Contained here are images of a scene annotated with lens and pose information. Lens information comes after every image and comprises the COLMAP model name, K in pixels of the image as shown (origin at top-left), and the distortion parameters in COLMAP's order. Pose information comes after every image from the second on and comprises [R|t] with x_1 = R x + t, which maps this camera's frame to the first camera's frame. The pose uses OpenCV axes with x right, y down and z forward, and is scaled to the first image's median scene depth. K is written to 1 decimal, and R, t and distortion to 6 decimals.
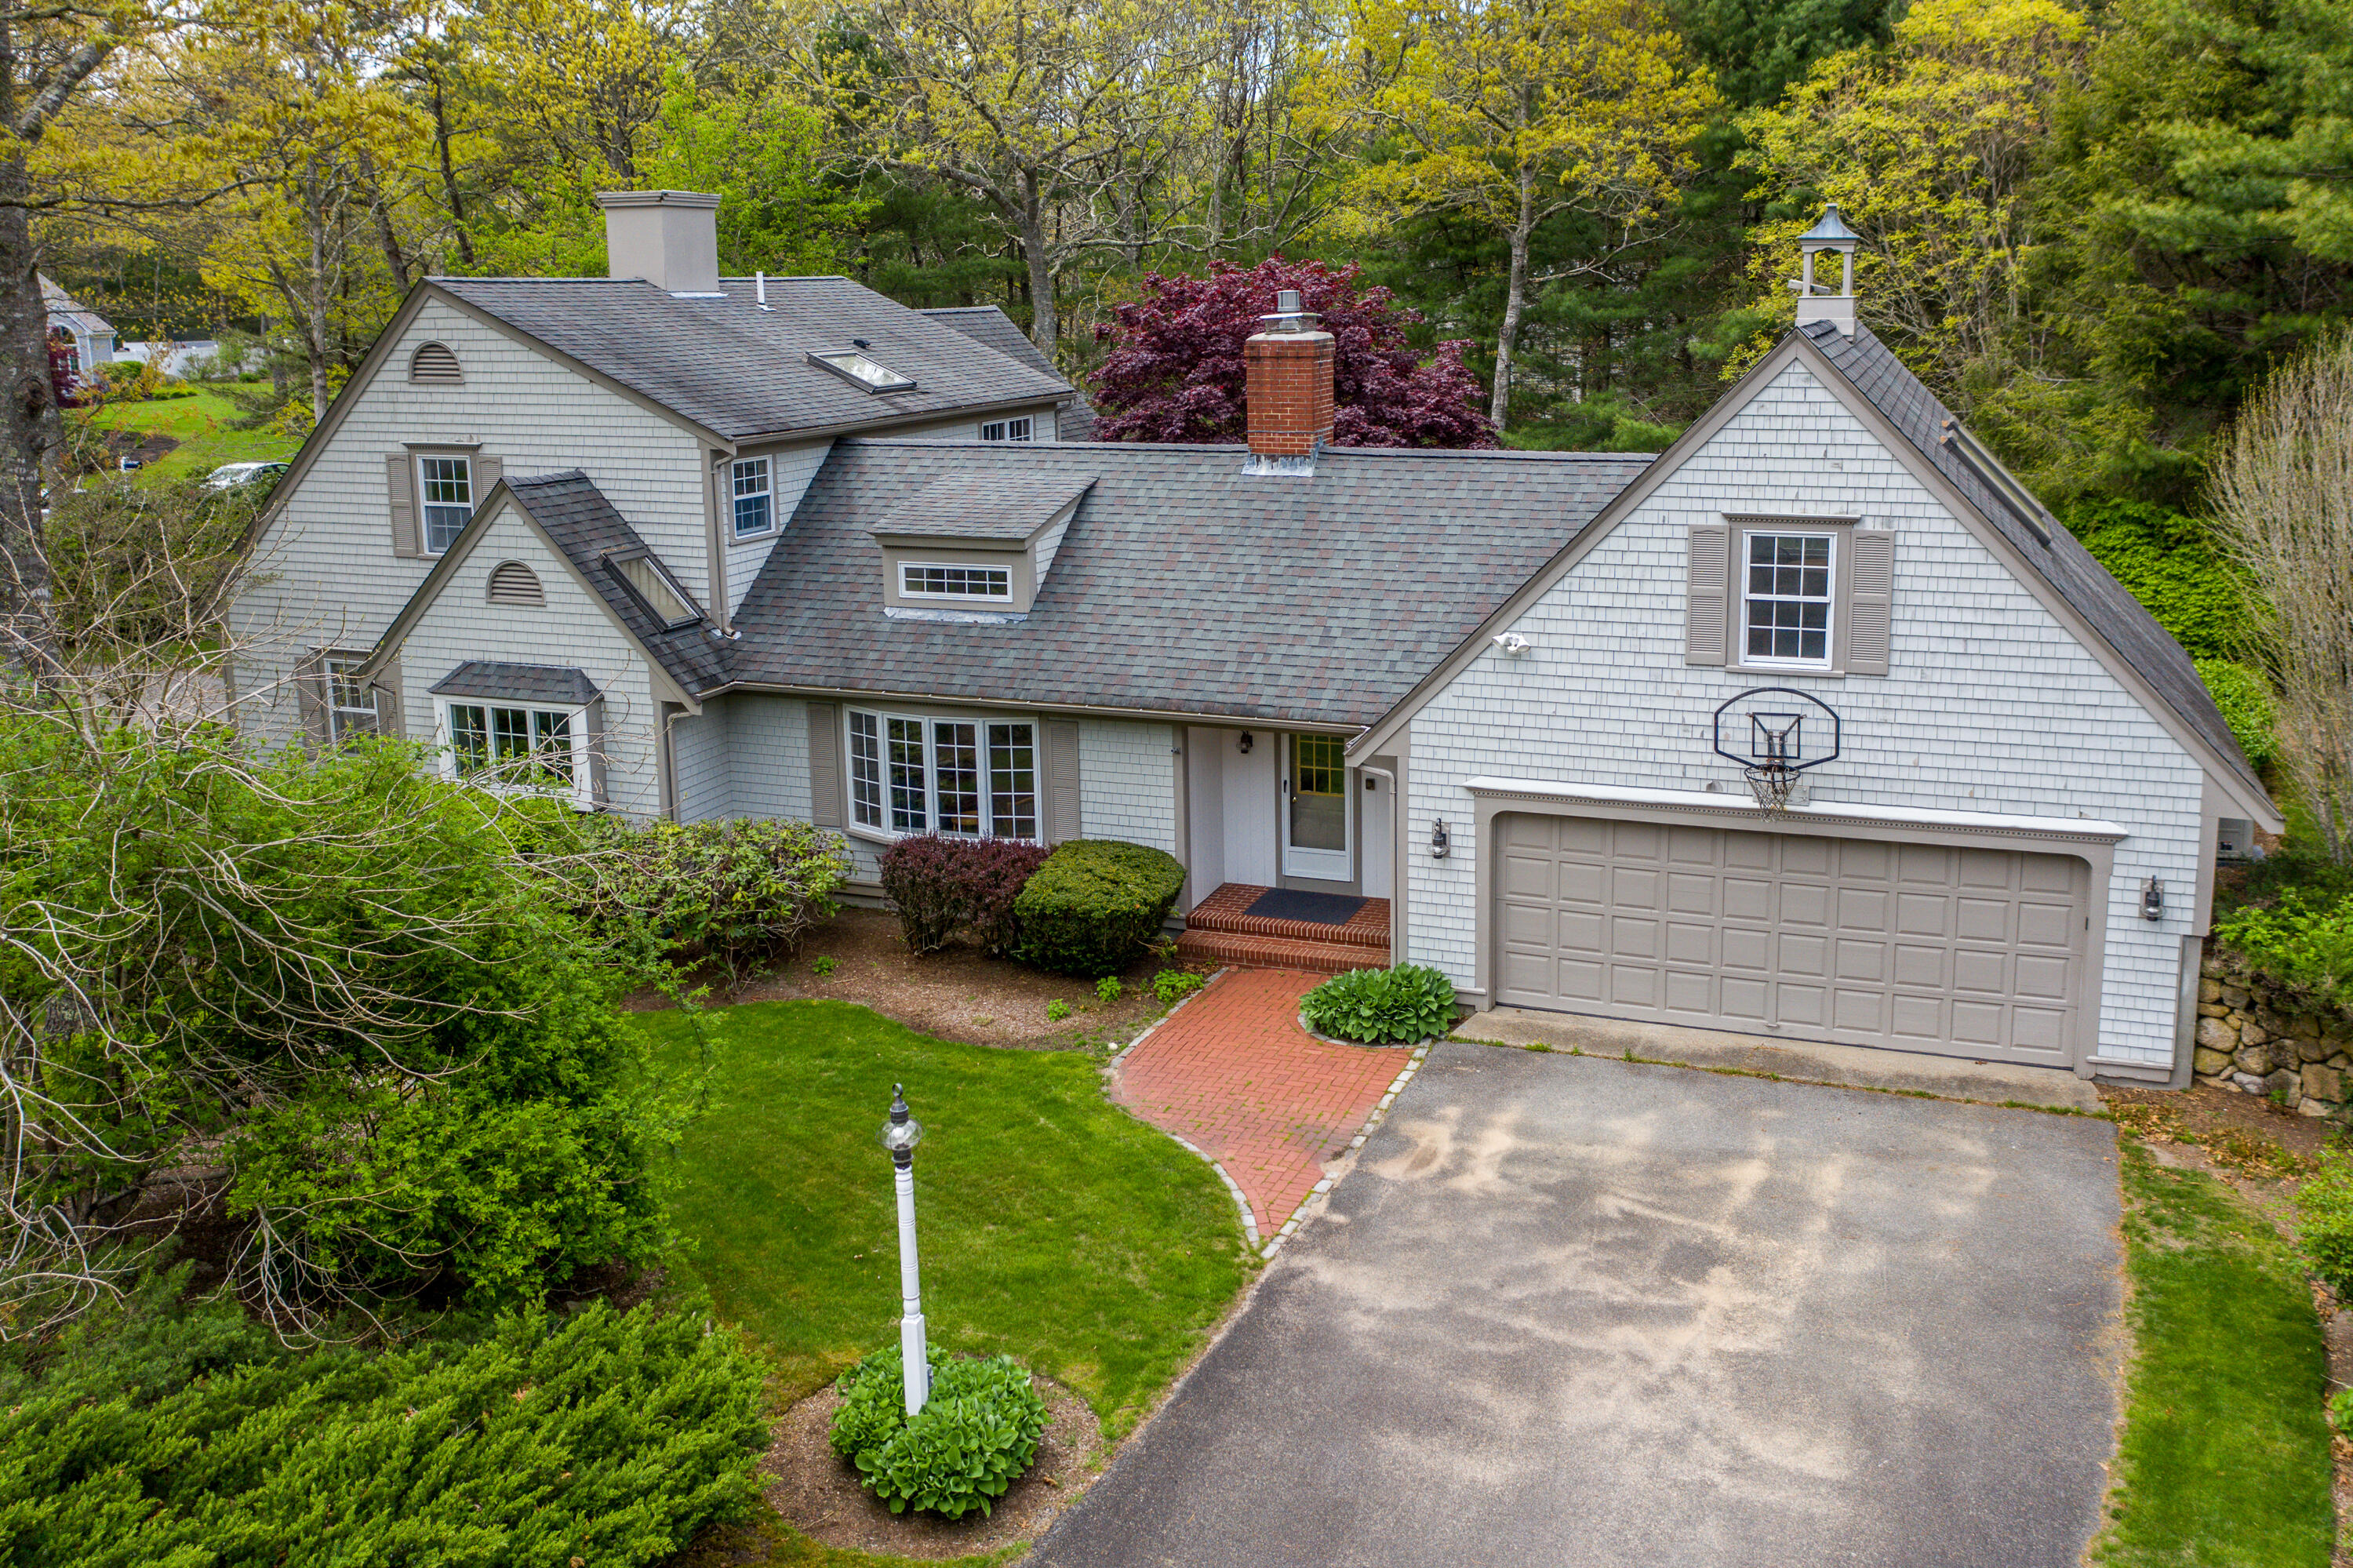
lens RADIAL K [[1912.1, 0, 1177.7], [0, 1912.1, 807.8], [0, 0, 1]] dist [-0.004304, -0.026021]
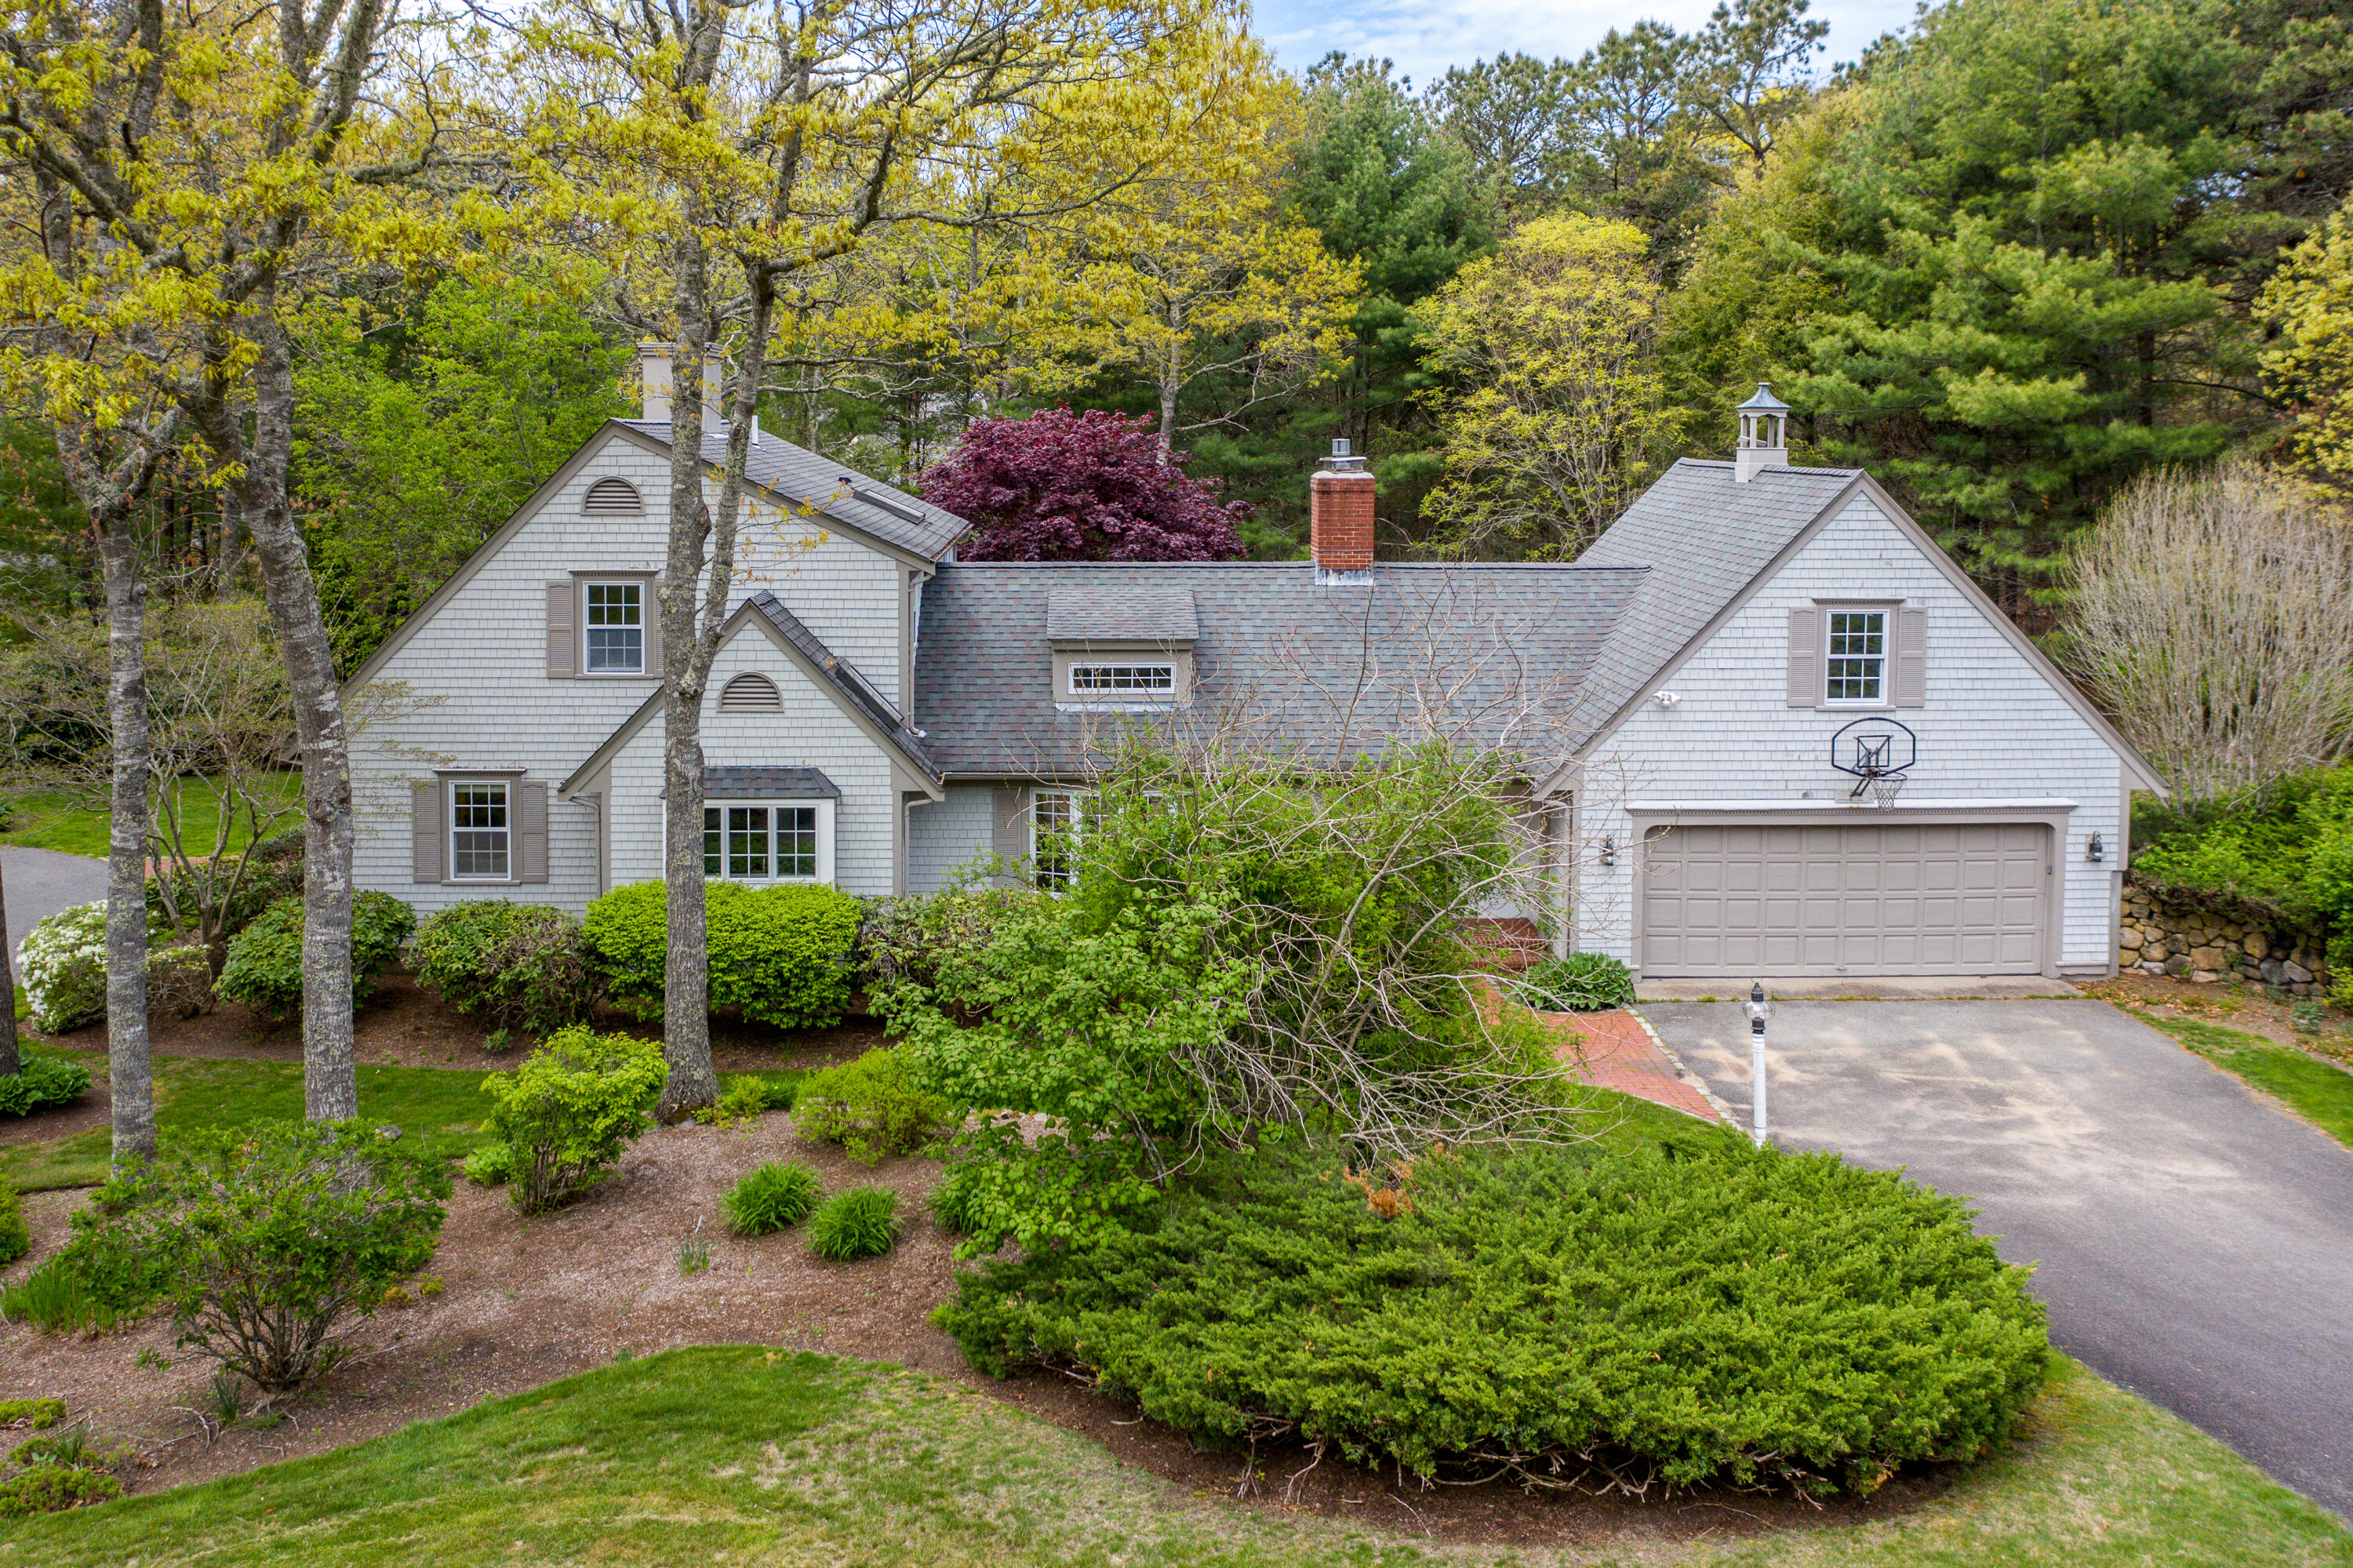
lens RADIAL K [[1912.1, 0, 1170.0], [0, 1912.1, 763.9], [0, 0, 1]] dist [-0.004304, -0.026021]
pose [[0.933145, -0.050648, 0.355914, -0.523637], [0.083956, 0.993352, -0.078761, 0.030101], [-0.349559, 0.103376, 0.931194, -0.104529]]
